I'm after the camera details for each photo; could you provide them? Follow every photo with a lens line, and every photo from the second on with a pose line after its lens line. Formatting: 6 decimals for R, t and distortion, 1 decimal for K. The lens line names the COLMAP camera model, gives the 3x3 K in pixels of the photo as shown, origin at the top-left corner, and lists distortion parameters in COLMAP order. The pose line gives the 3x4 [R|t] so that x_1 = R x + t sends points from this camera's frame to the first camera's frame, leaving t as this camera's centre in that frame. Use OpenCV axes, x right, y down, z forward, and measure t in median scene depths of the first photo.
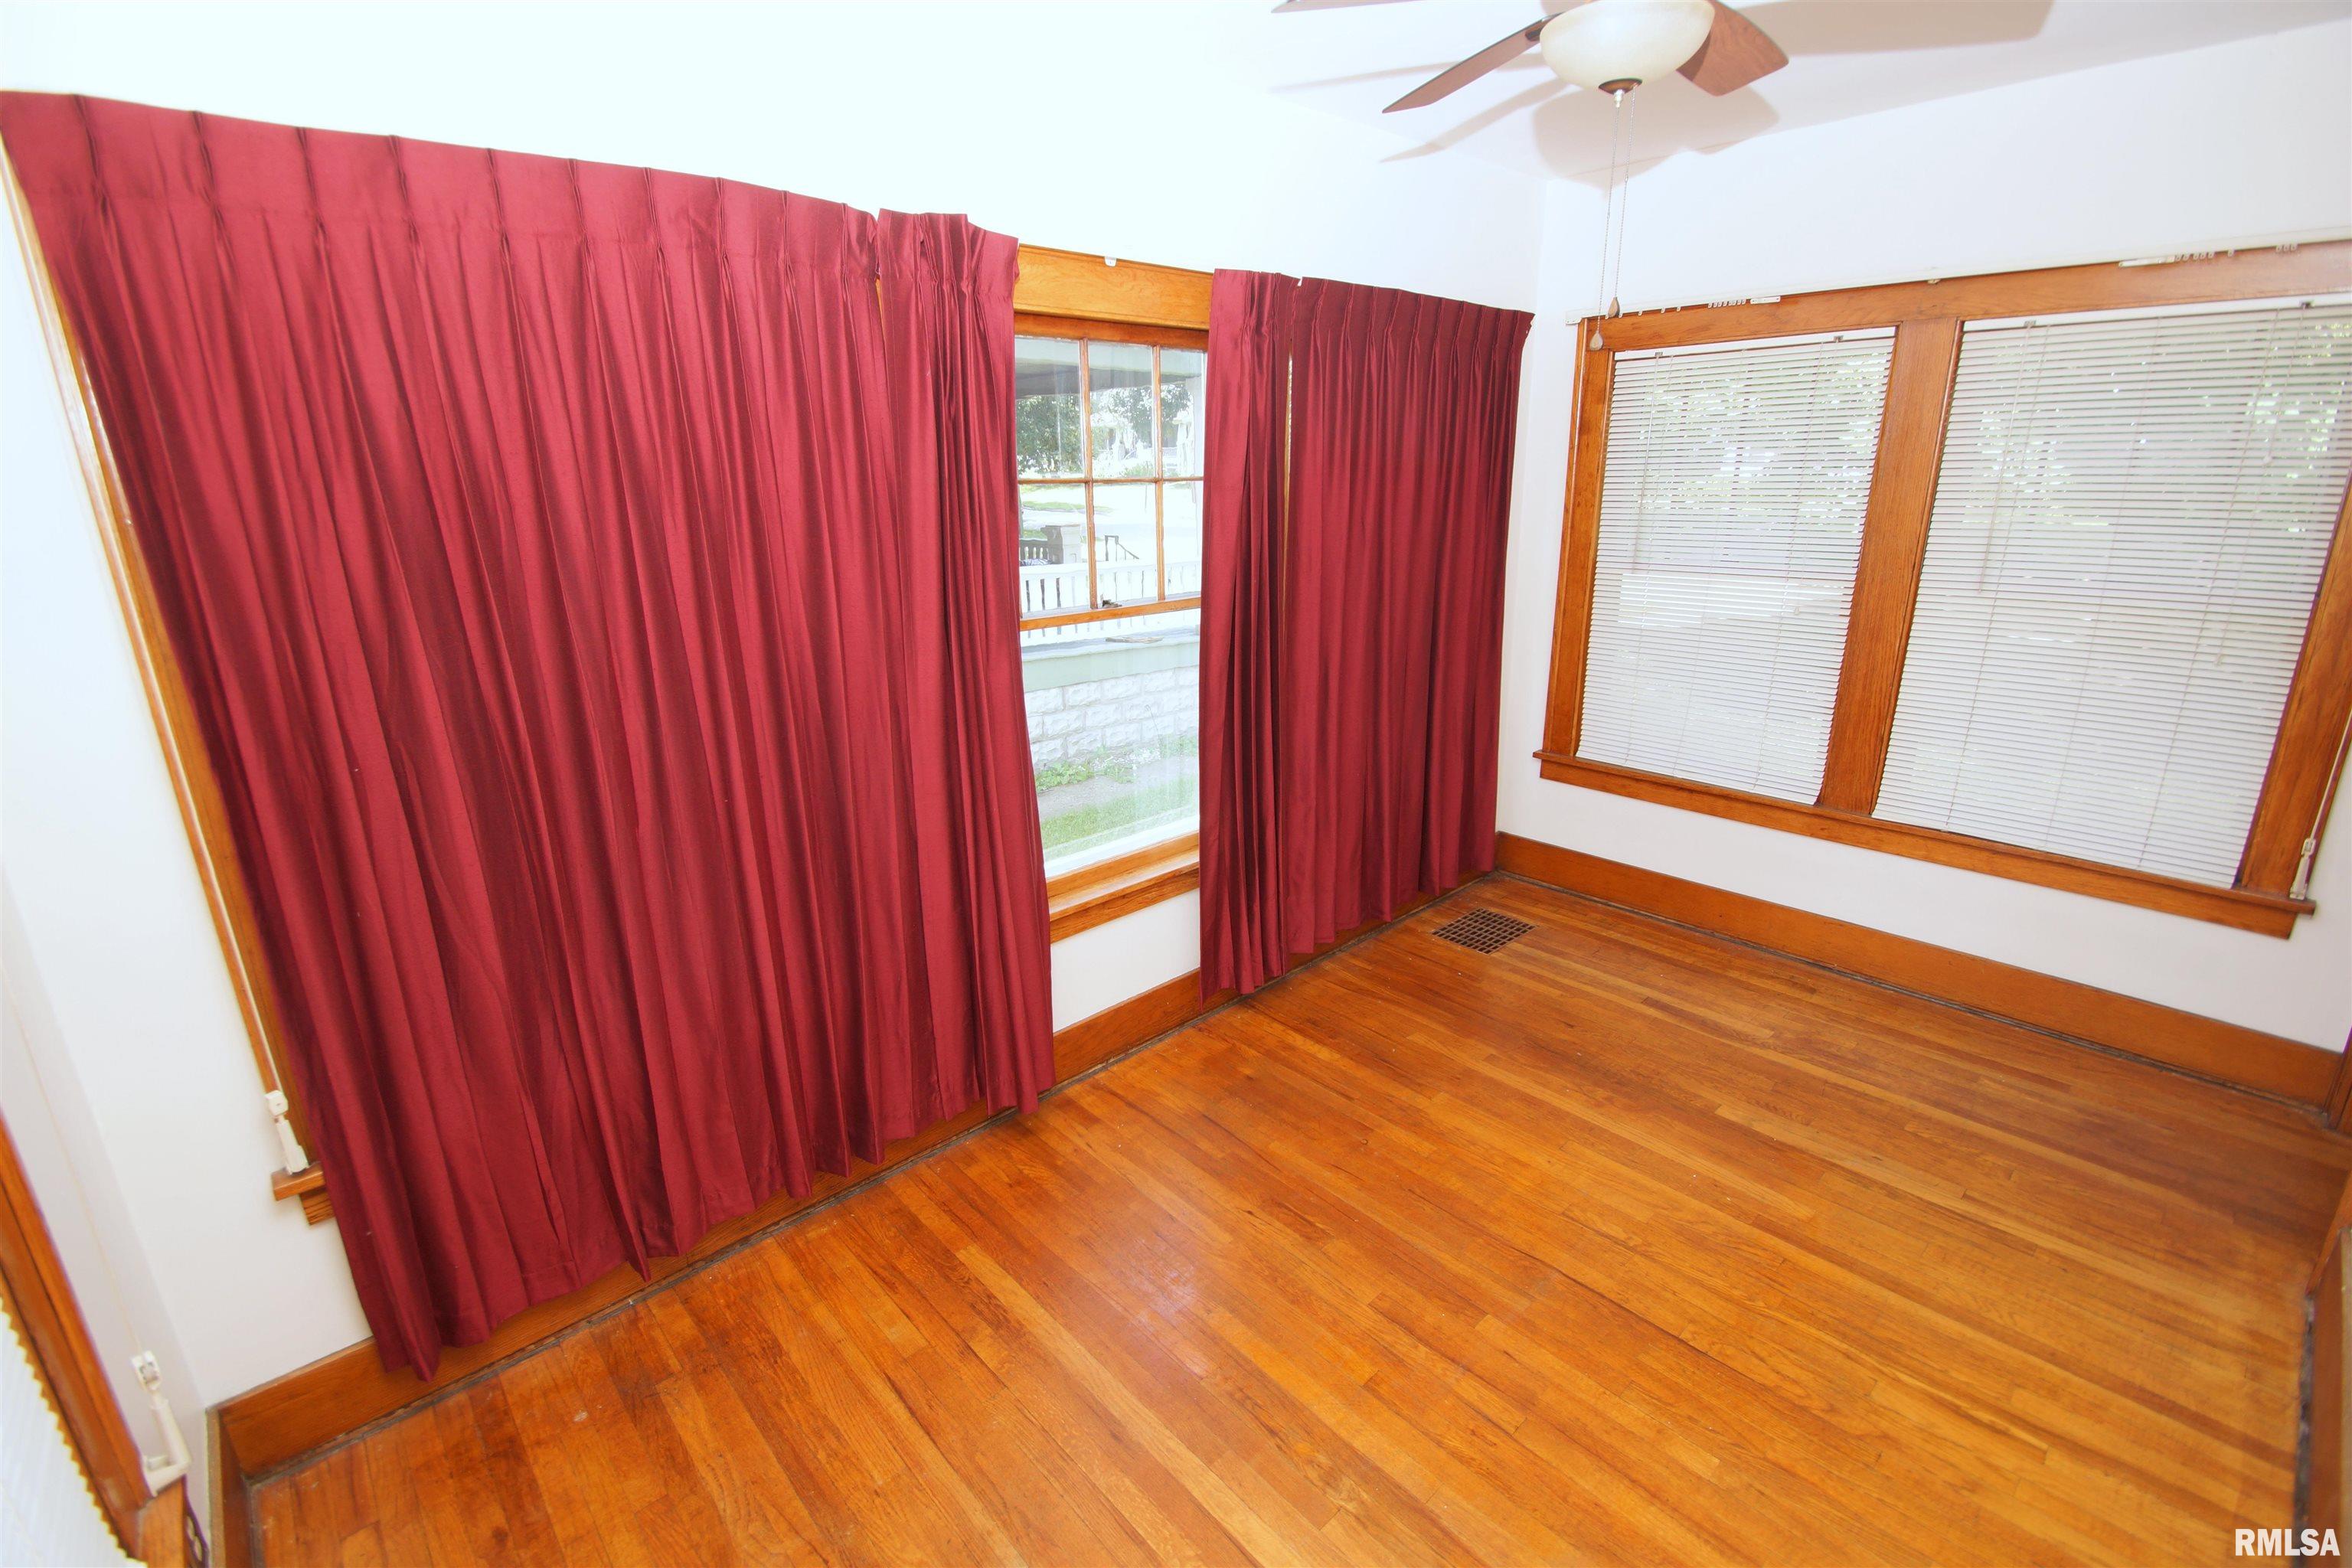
lens RADIAL K [[1045.4, 0, 1174.1], [0, 1045.4, 772.1], [0, 0, 1]] dist [-0.001212, -0.000131]
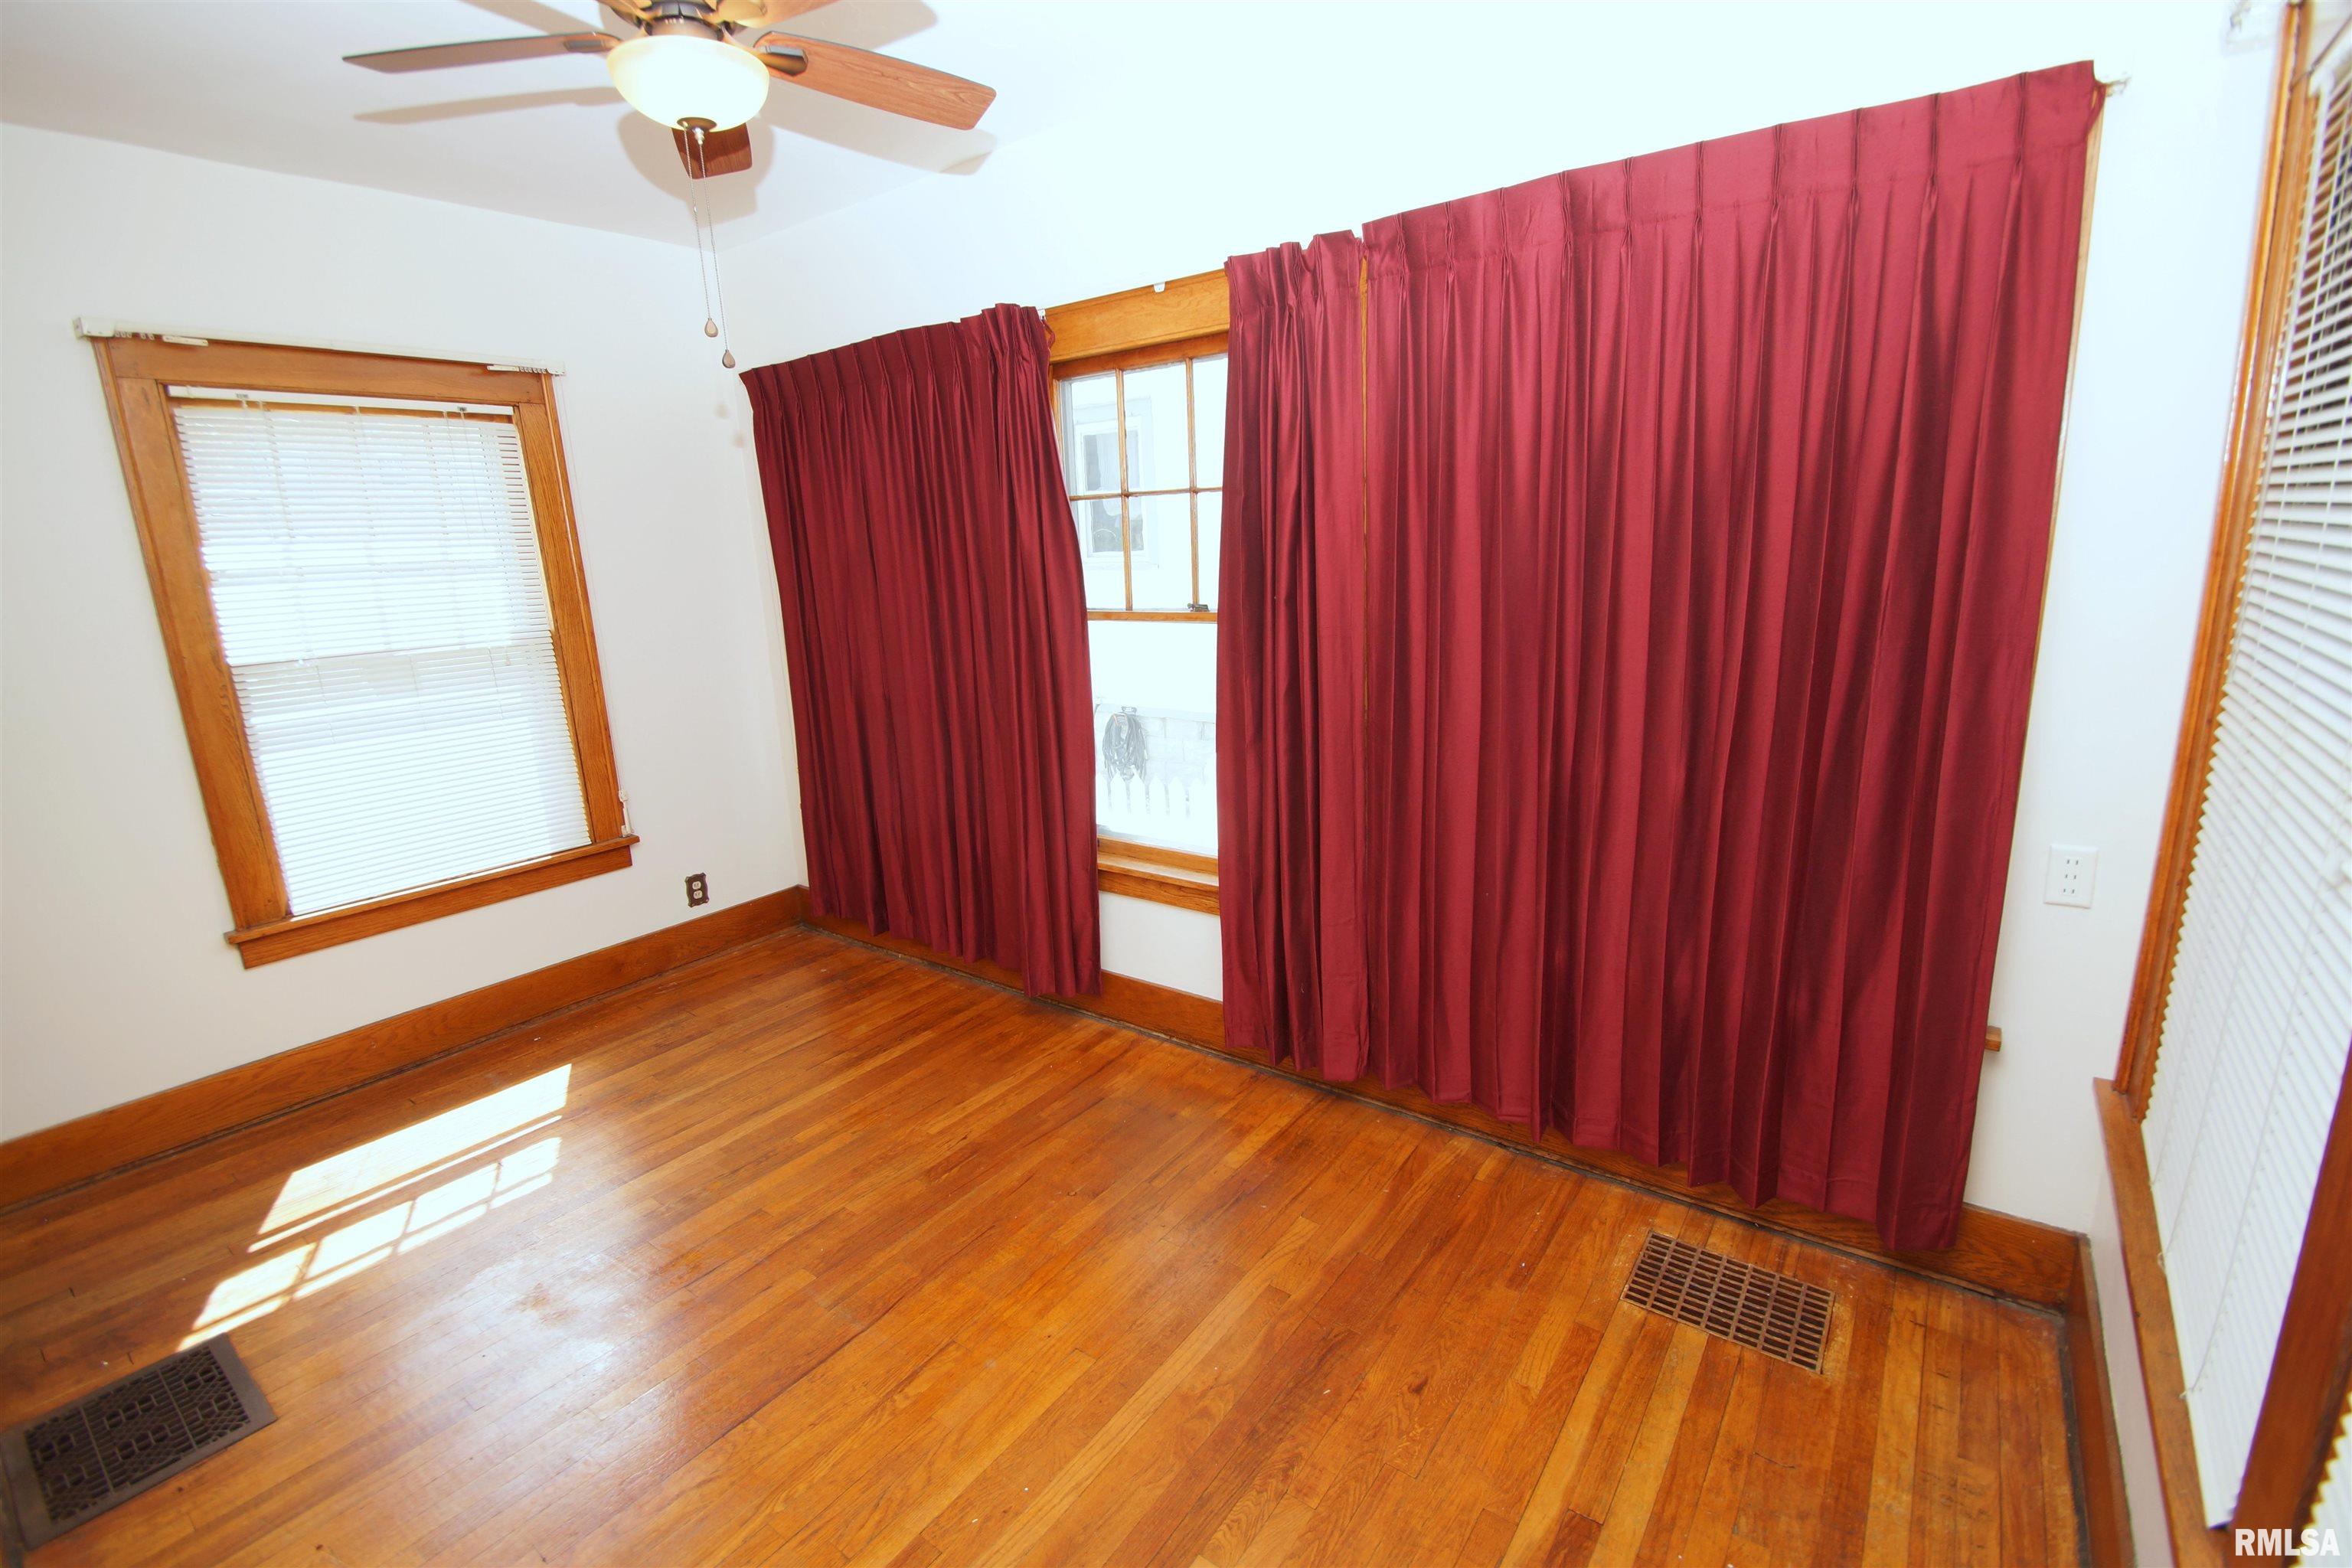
lens RADIAL K [[1045.4, 0, 1174.1], [0, 1045.4, 772.1], [0, 0, 1]] dist [-0.001212, -0.000131]
pose [[0.181938, 0.228731, -0.956337, 0.987528], [-0.232000, 0.955097, 0.184297, -0.197010], [0.955549, 0.188340, 0.226834, 0.787635]]
